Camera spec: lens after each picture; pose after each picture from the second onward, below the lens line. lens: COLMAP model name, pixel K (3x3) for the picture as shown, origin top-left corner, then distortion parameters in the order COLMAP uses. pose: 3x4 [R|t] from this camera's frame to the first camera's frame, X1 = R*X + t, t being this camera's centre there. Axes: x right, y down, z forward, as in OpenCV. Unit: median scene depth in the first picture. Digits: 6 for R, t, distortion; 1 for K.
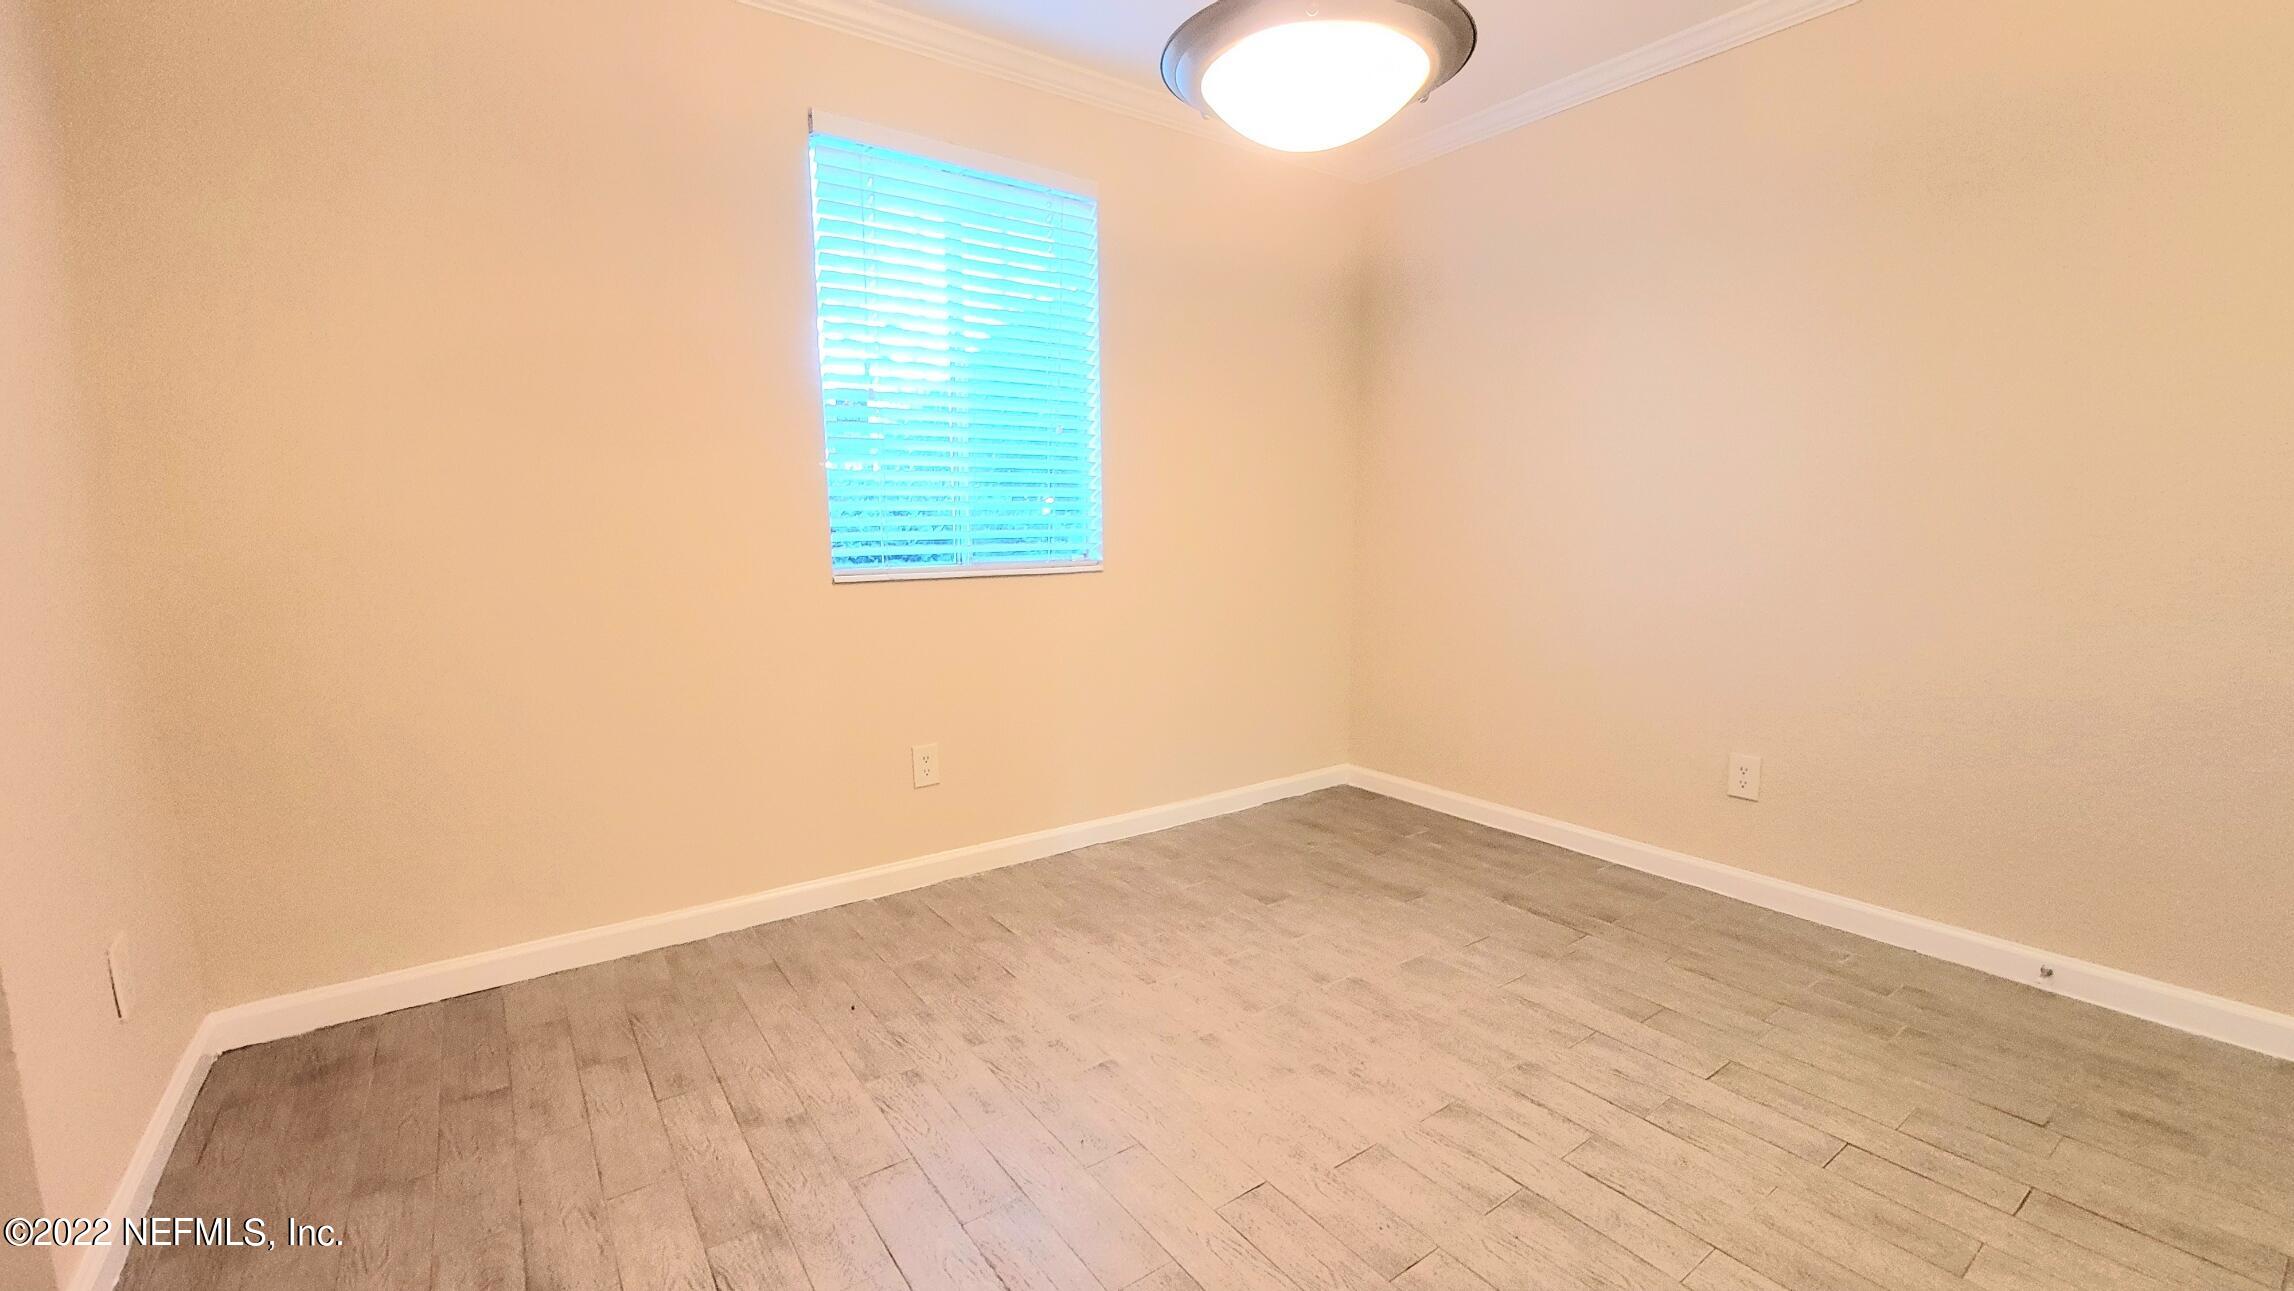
lens RADIAL K [[930.4, 0, 1124.8], [0, 930.4, 648.7], [0, 0, 1]] dist [-0.002389, 0.000302]
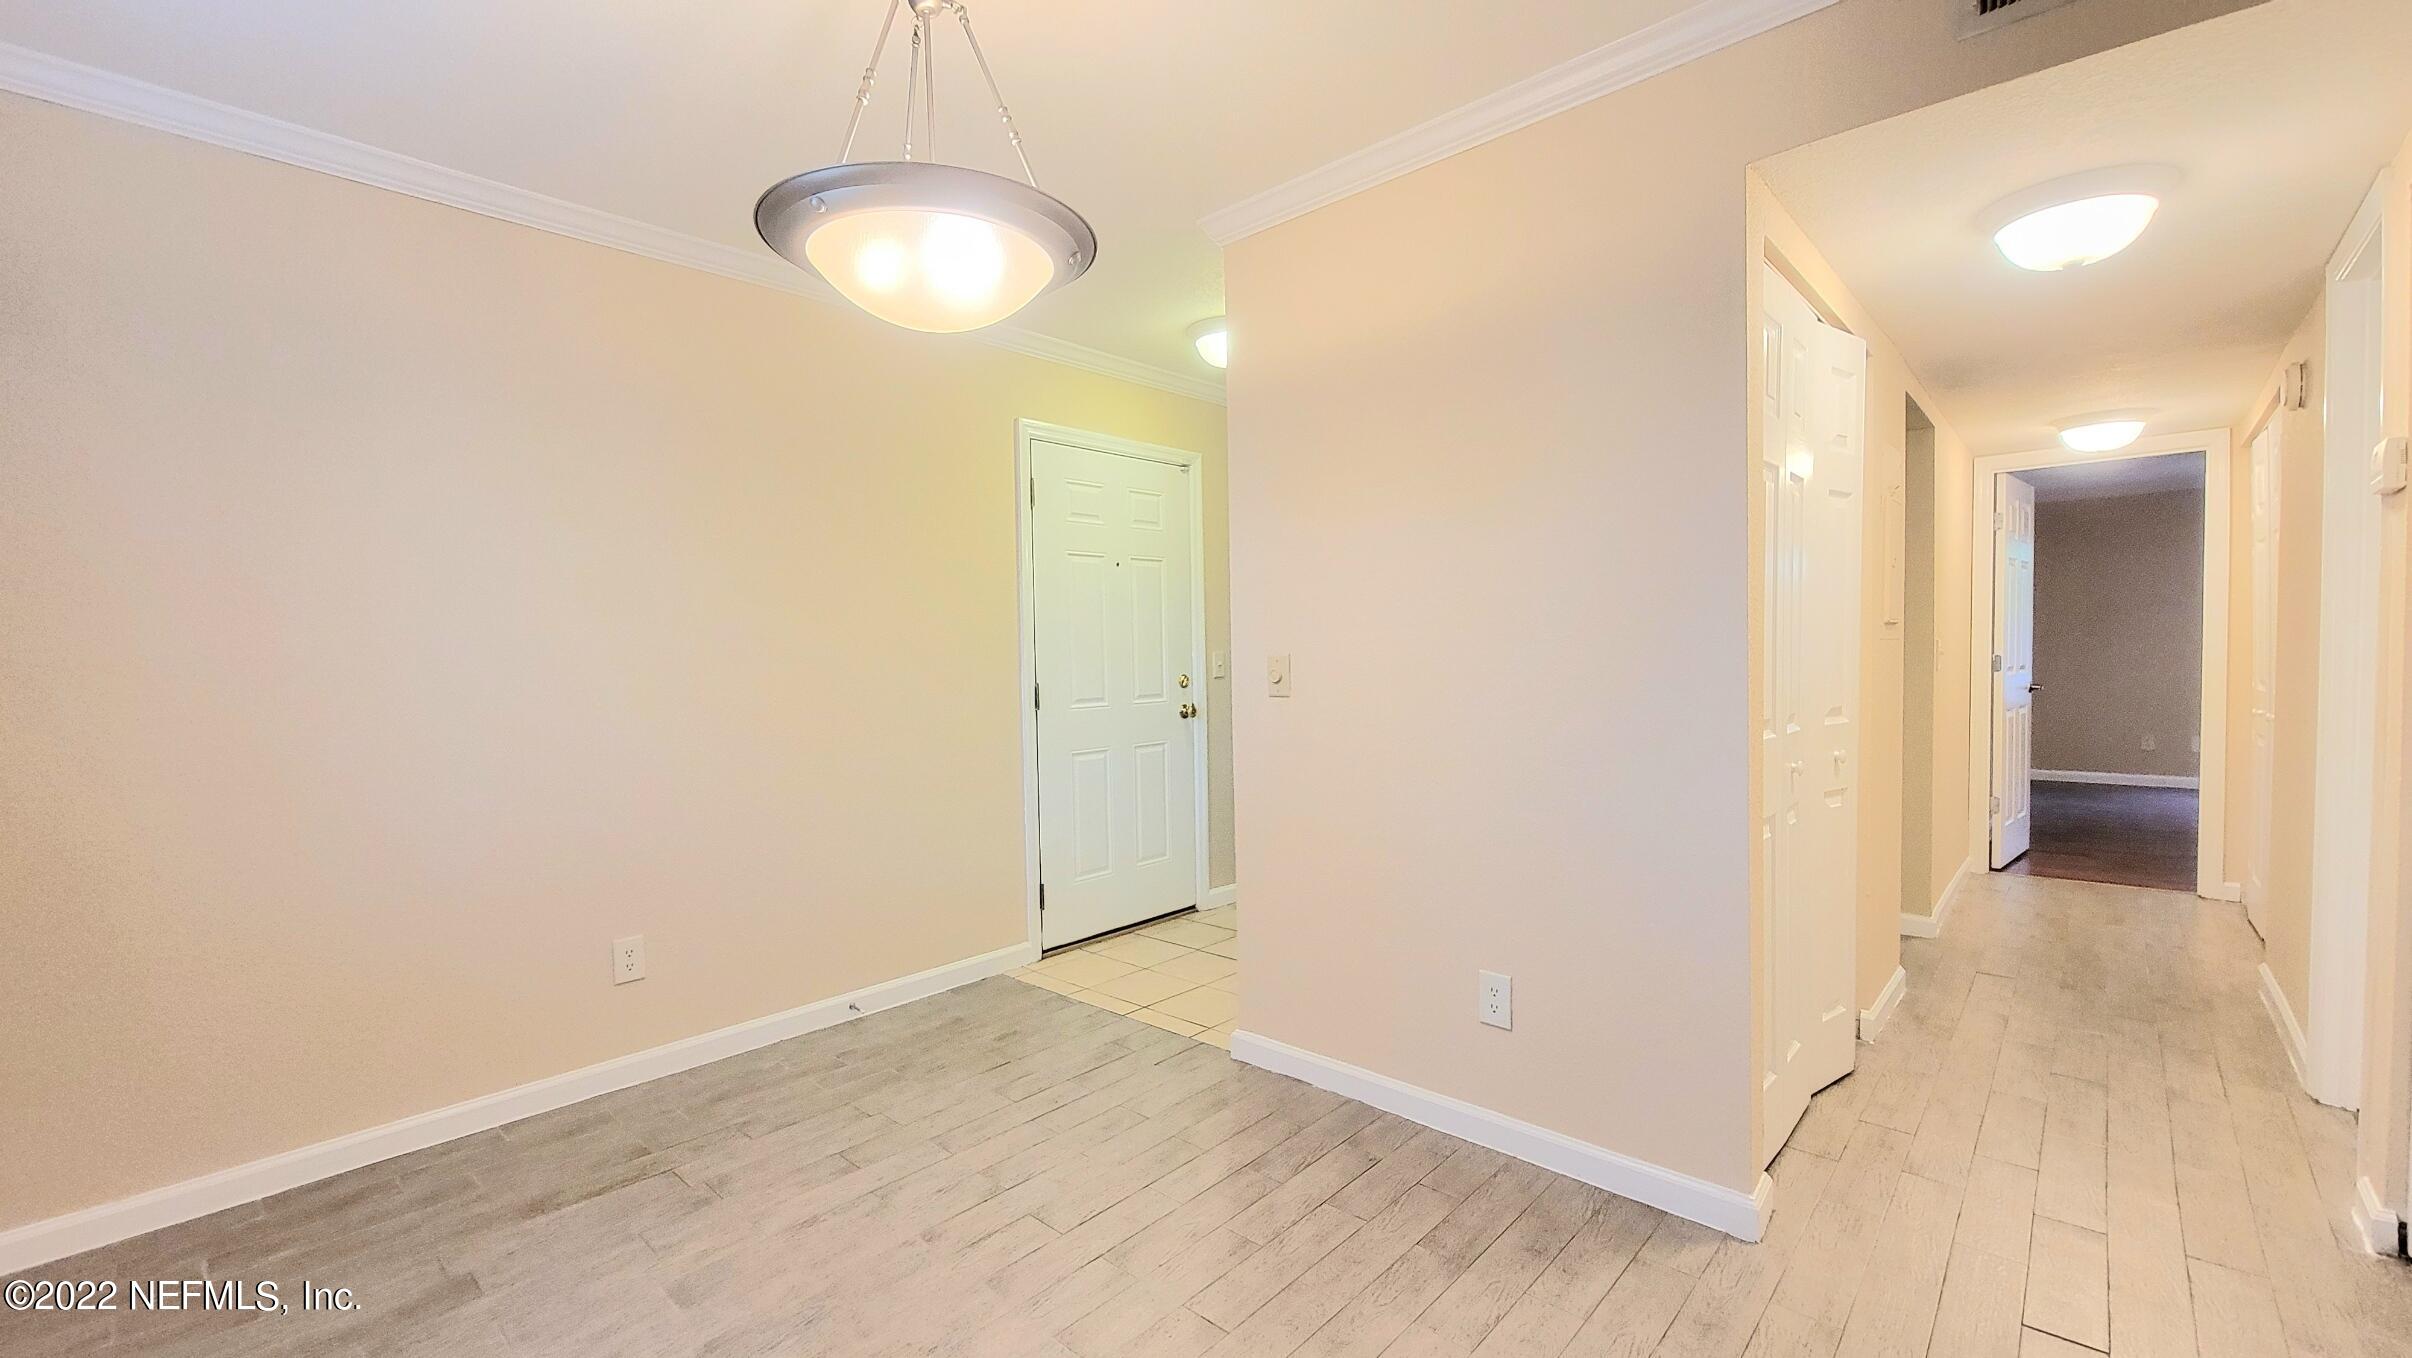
lens RADIAL K [[978.2, 0, 1184.4], [0, 978.2, 681.9], [0, 0, 1]] dist [-0.002389, 0.000302]
pose [[-0.202264, -0.016918, 0.979185, -0.577919], [0.151307, 0.987305, 0.048312, -0.141151], [-0.967572, 0.157930, -0.197137, 0.723945]]
